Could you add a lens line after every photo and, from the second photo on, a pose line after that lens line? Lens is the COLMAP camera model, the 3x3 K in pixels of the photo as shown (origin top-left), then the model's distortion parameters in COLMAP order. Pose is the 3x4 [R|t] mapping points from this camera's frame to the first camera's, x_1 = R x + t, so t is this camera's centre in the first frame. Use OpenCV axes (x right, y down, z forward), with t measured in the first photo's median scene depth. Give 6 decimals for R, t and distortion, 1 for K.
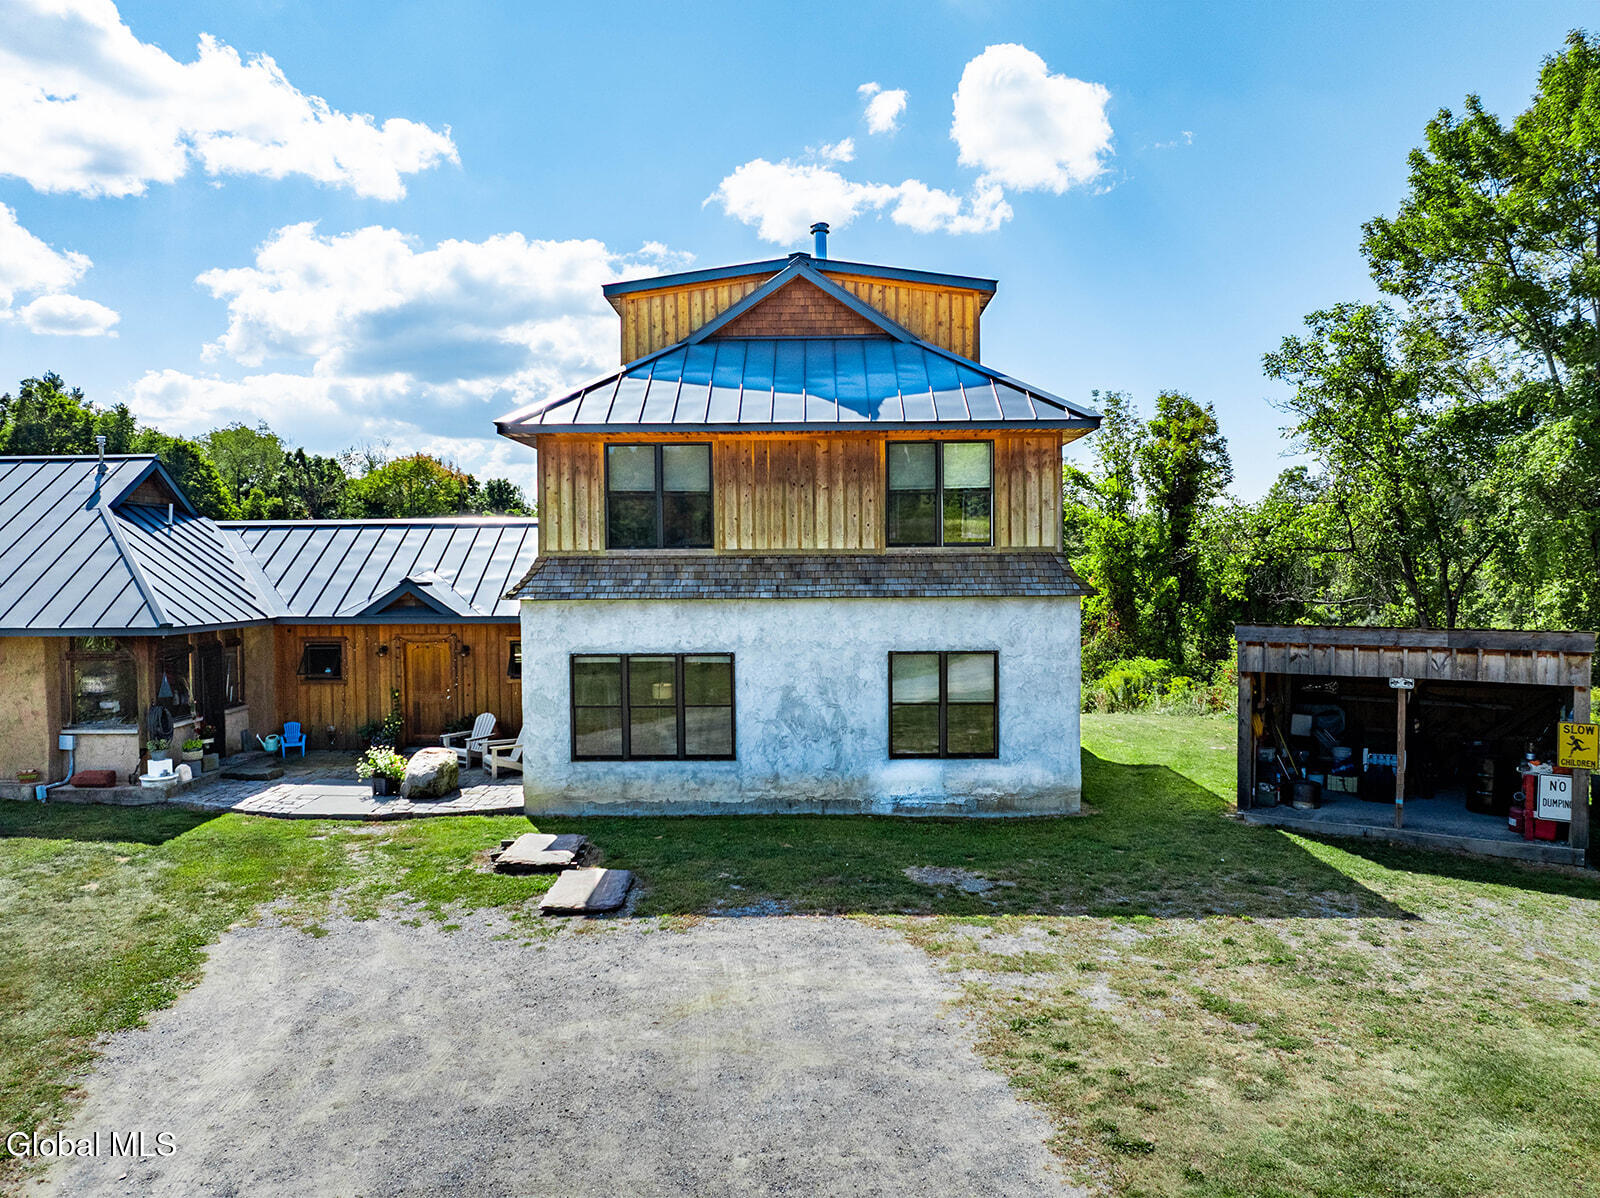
lens RADIAL K [[1122.2, 0, 803.3], [0, 1122.2, 595.4], [0, 0, 1]] dist [-0.034176, -0.003775]
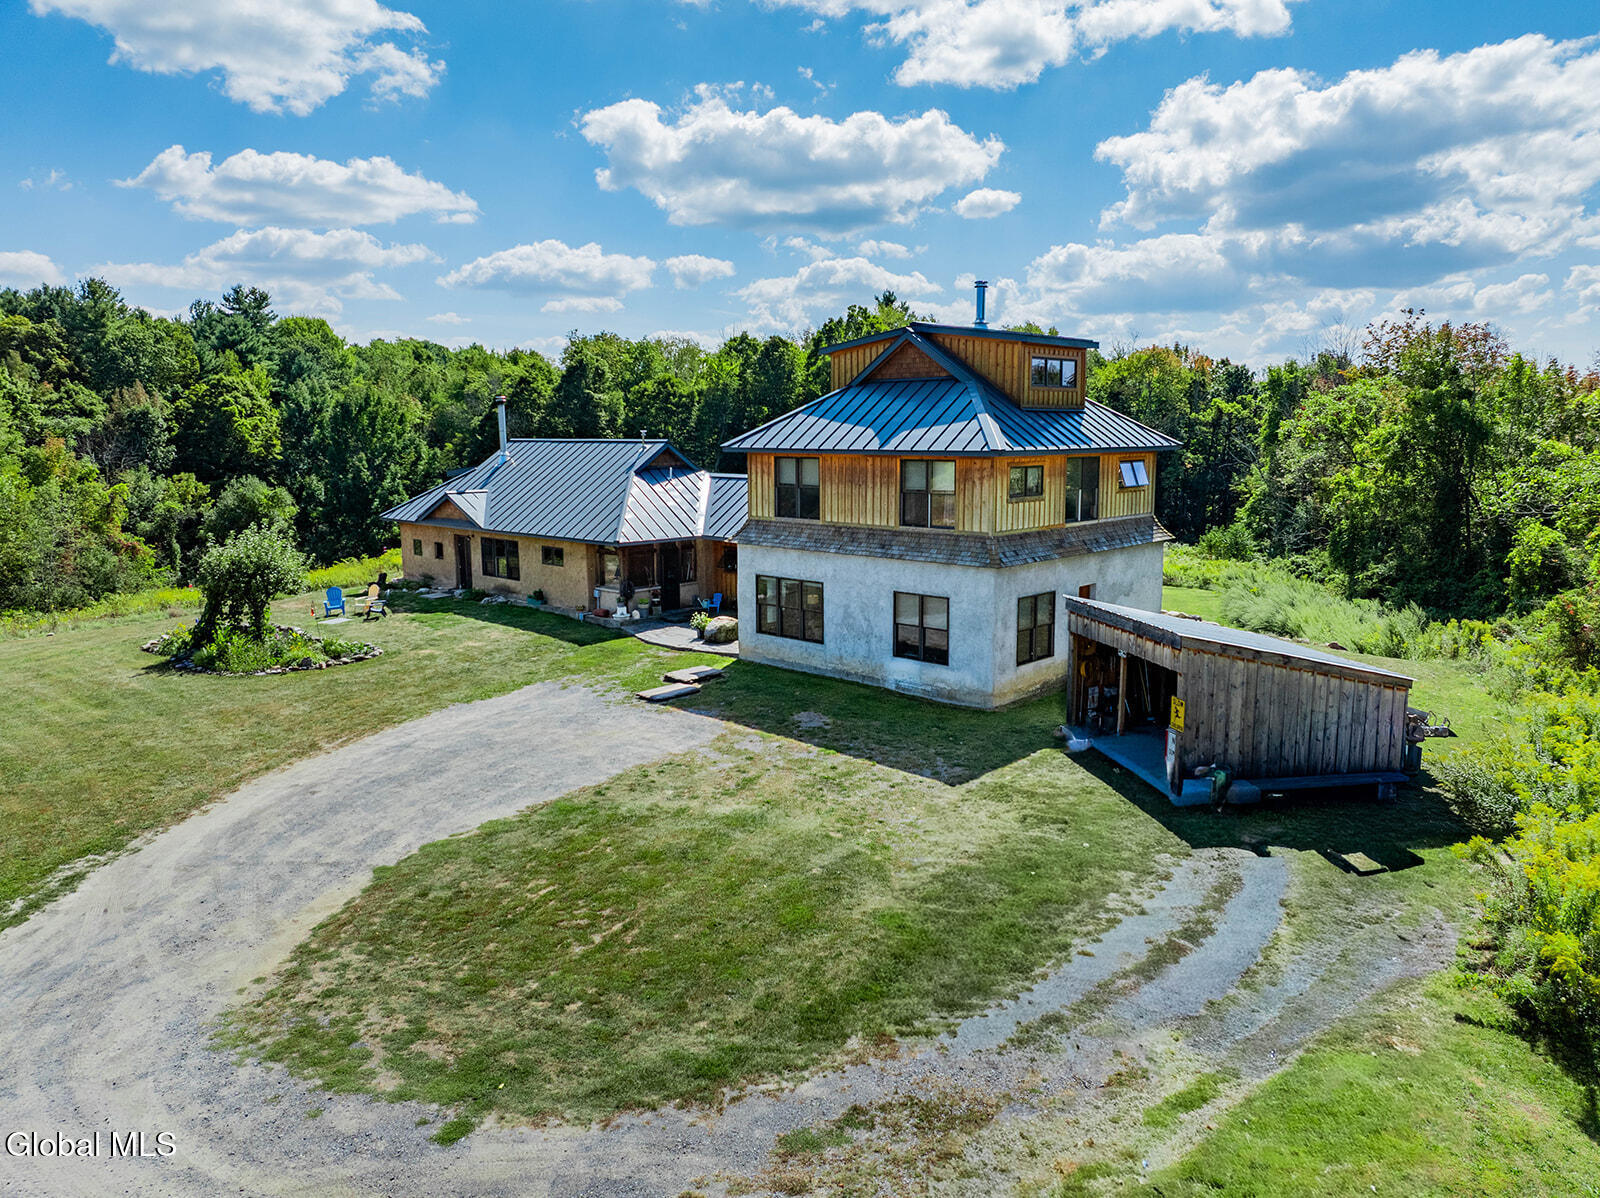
lens RADIAL K [[1122.2, 0, 803.3], [0, 1122.2, 595.4], [0, 0, 1]] dist [-0.034176, -0.003775]
pose [[0.736901, 0.104974, -0.667800, 1.058630], [-0.021511, 0.991010, 0.132044, -0.154000], [0.675658, -0.082939, 0.732535, -0.274434]]
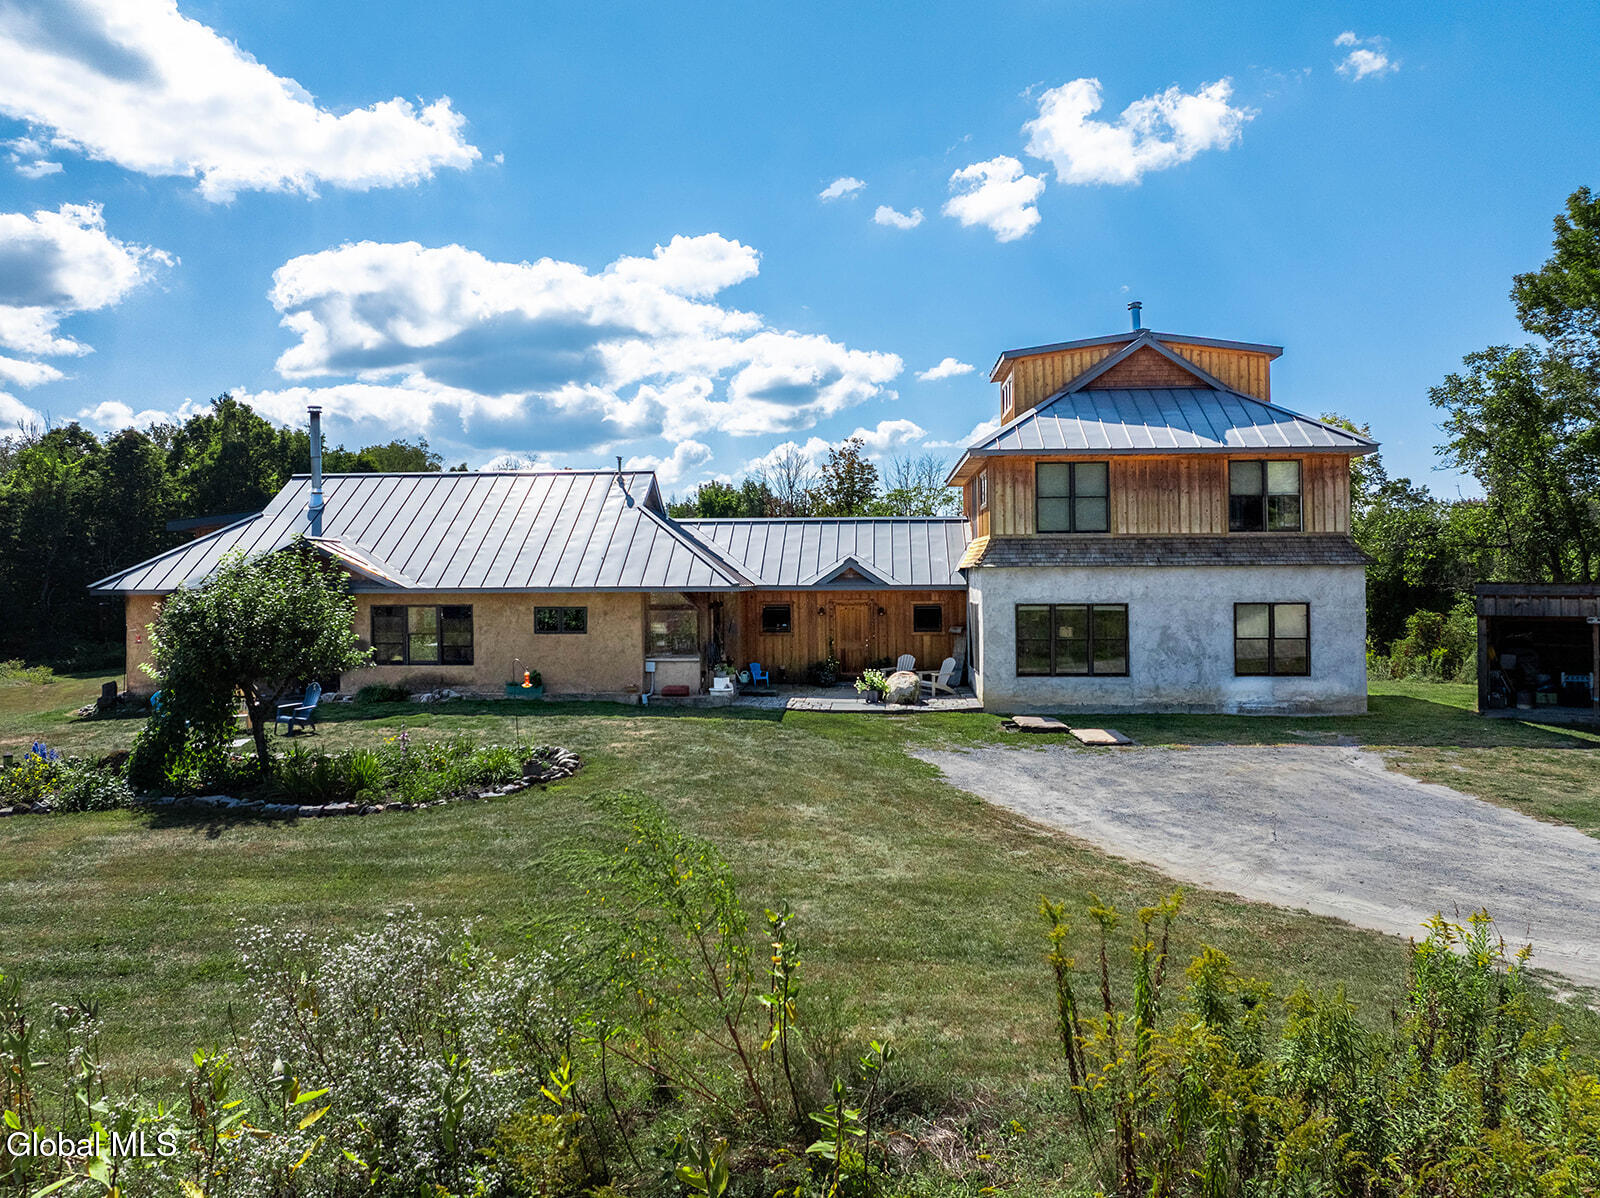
lens RADIAL K [[1145.5, 0, 798.4], [0, 1145.5, 562.1], [0, 0, 1]] dist [-0.035485, -0.002916]
pose [[0.998765, 0.001418, -0.049655, -0.418492], [-0.003609, 0.999022, -0.044063, 0.064495], [0.049544, 0.044188, 0.997794, -0.519814]]
